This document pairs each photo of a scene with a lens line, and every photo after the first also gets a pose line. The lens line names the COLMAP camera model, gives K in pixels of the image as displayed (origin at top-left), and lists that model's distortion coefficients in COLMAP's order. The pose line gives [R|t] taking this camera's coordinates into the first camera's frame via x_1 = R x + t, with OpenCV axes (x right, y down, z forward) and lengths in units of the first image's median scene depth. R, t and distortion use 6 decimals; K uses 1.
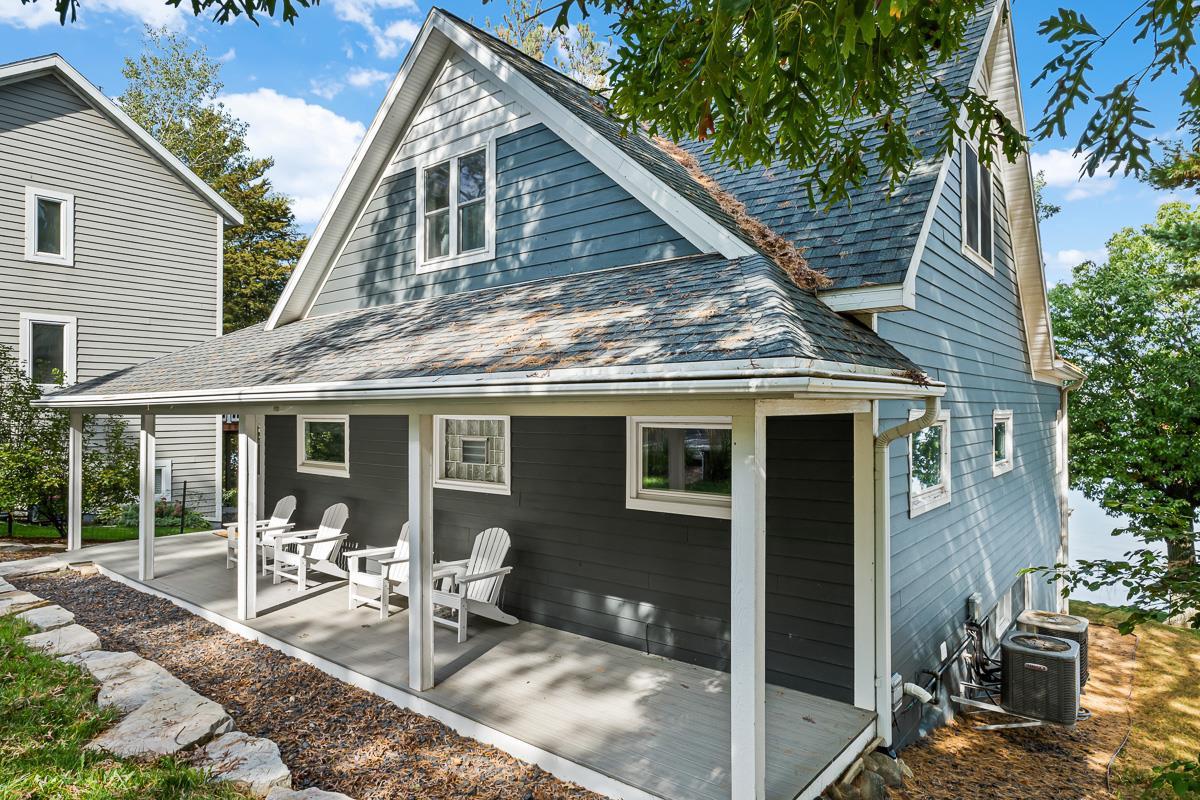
lens RADIAL K [[701.8, 0, 599.9], [0, 701.8, 402.9], [0, 0, 1]] dist [-0.038277, 0.028393]
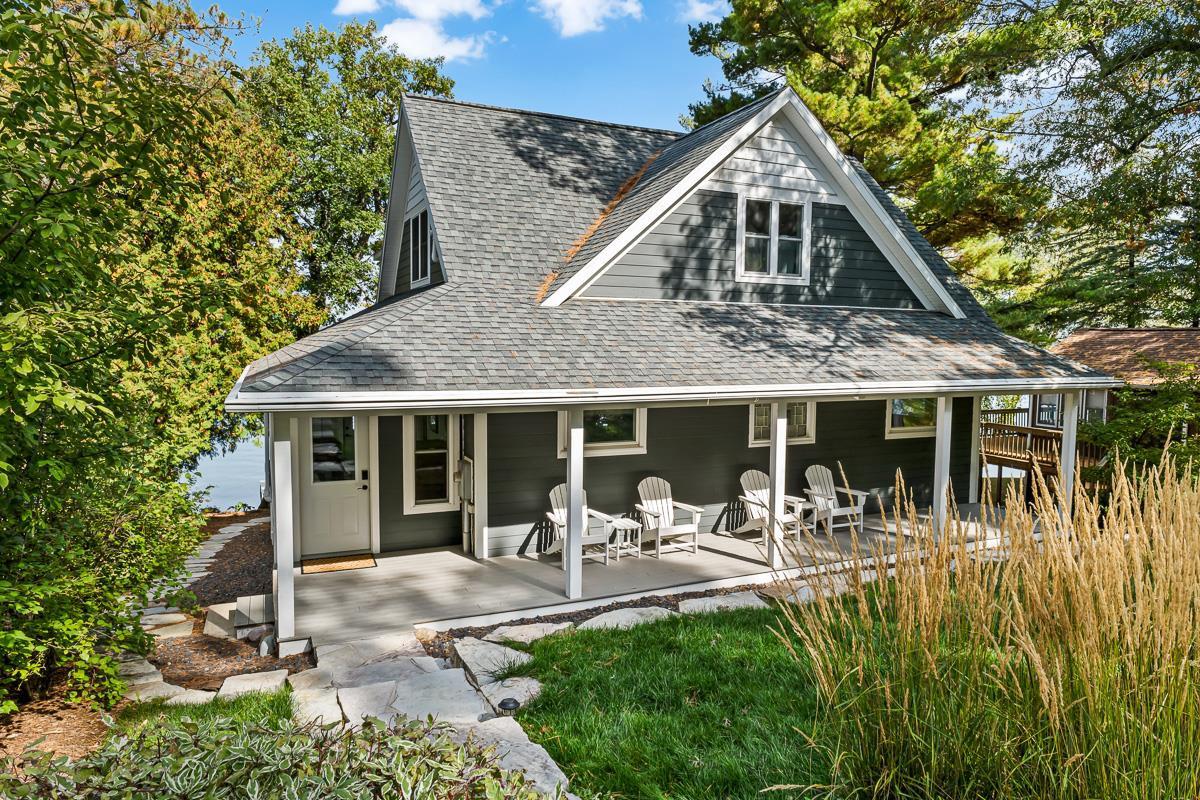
lens RADIAL K [[722.4, 0, 600.0], [0, 722.4, 400.0], [0, 0, 1]] dist [-0.003378, -0.000014]
pose [[0.463269, -0.060525, 0.884148, -1.579275], [-0.016208, 0.996920, 0.076738, -0.069828], [-0.886069, -0.049880, 0.460861, 0.626855]]
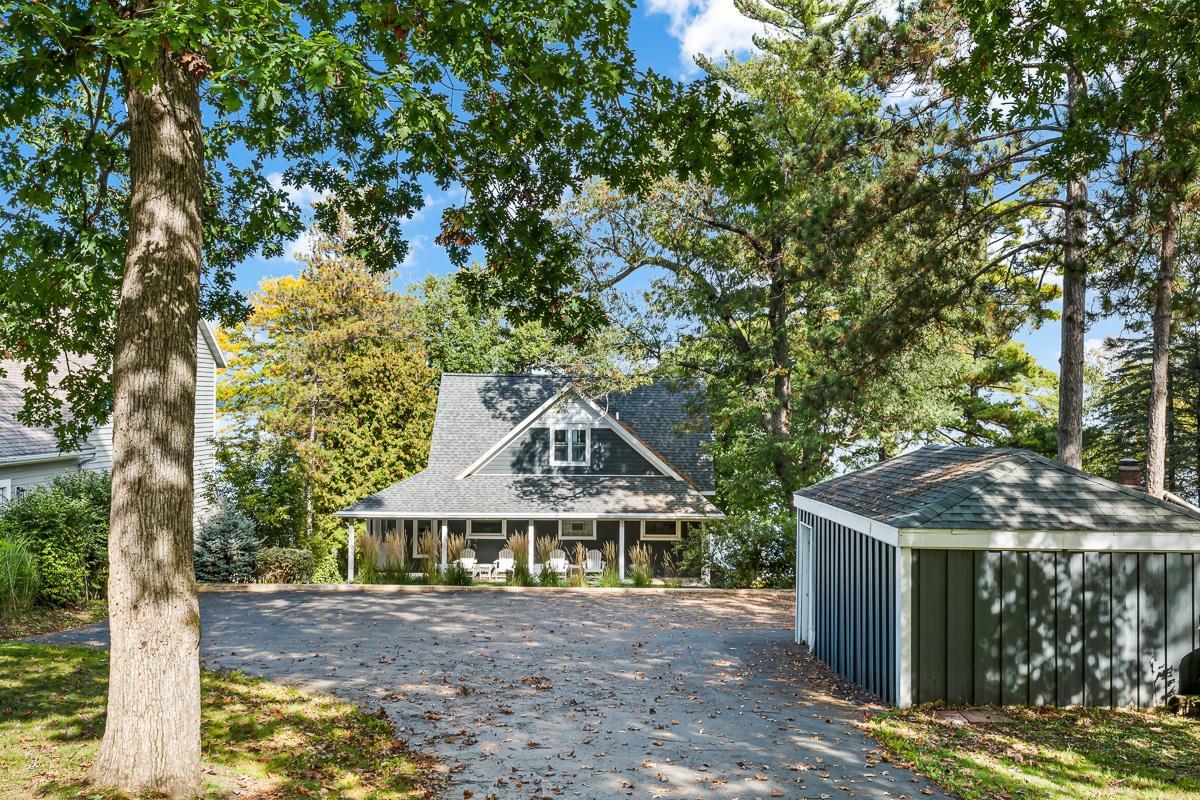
lens RADIAL K [[1062.4, 0, 600.0], [0, 1062.4, 400.0], [0, 0, 1]] dist [-0.017603, -0.001969]
pose [[0.794885, 0.011930, 0.606643, -2.822170], [-0.012278, 0.999918, -0.003575, -0.453211], [-0.606636, -0.004607, 0.794966, -2.662783]]
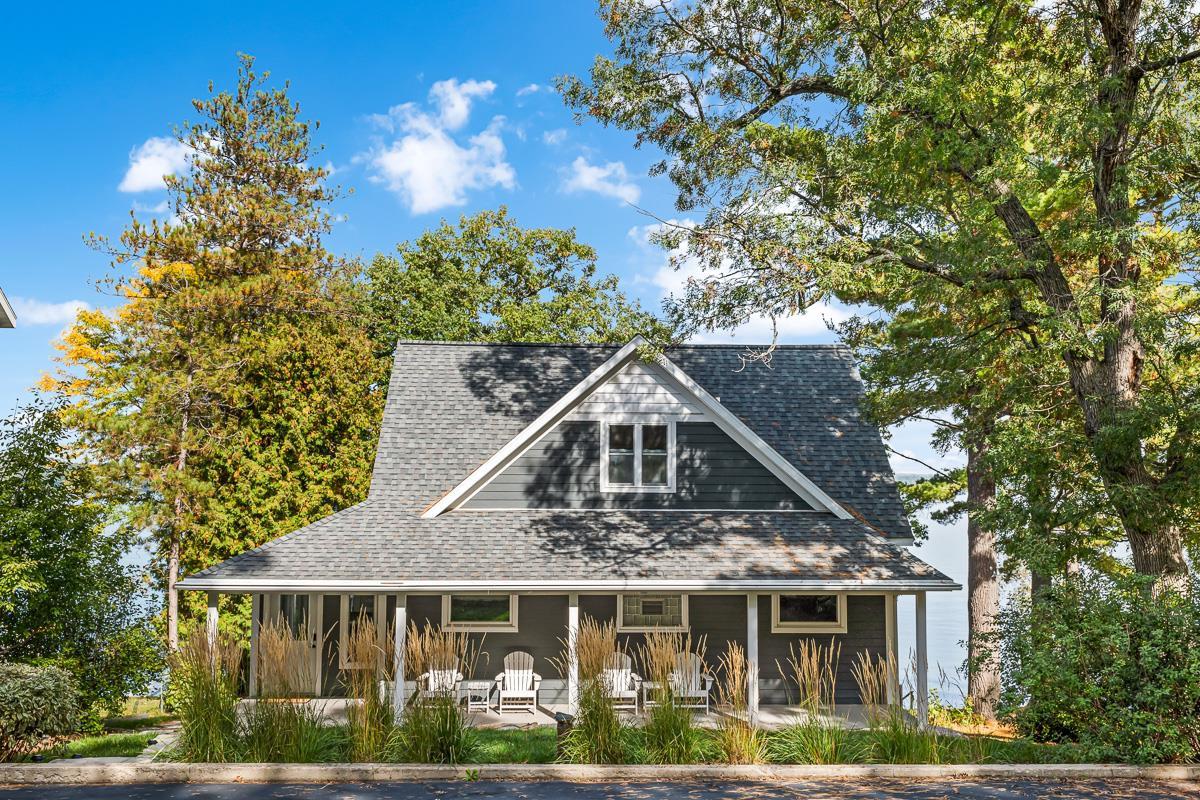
lens RADIAL K [[1062.4, 0, 600.0], [0, 1062.4, 400.0], [0, 0, 1]] dist [-0.017603, -0.001969]
pose [[0.768305, 0.059728, 0.637292, -1.794934], [-0.010535, 0.996682, -0.080710, -0.202679], [-0.639998, 0.055296, 0.766385, -0.810880]]
